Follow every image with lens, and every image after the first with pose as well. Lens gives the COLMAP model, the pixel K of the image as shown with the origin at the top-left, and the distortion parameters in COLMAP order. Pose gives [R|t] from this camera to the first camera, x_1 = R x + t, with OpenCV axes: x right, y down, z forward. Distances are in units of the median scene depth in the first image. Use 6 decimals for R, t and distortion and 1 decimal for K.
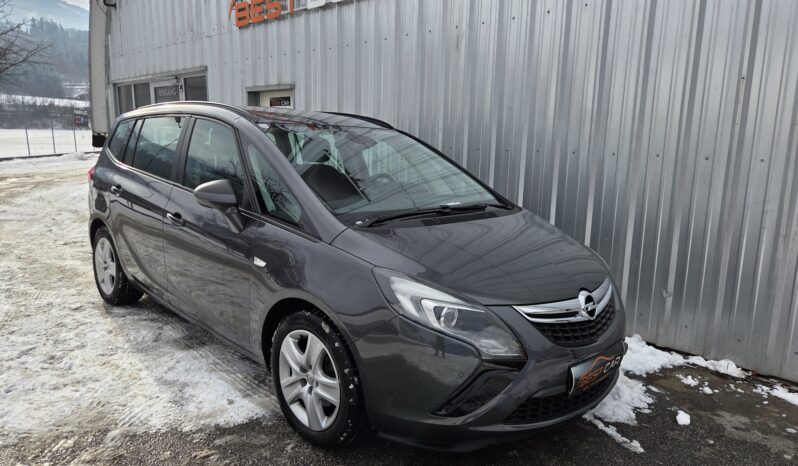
lens RADIAL K [[552.9, 0, 398.0], [0, 552.9, 236.6], [0, 0, 1]] dist [0.039129, 0.000478]
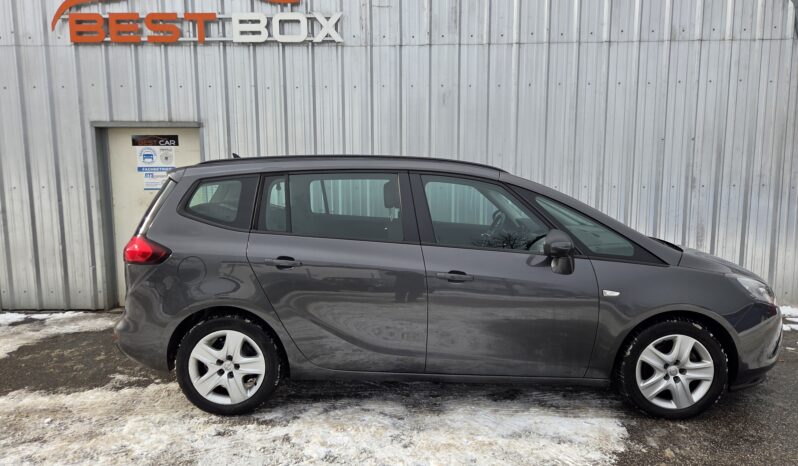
lens RADIAL K [[552.9, 0, 398.2], [0, 552.9, 229.7], [0, 0, 1]] dist [0.039129, 0.000478]
pose [[0.699375, -0.110372, 0.706182, -0.935620], [0.147788, 0.988985, 0.008209, -0.111975], [-0.699309, 0.098624, 0.707983, 0.299796]]
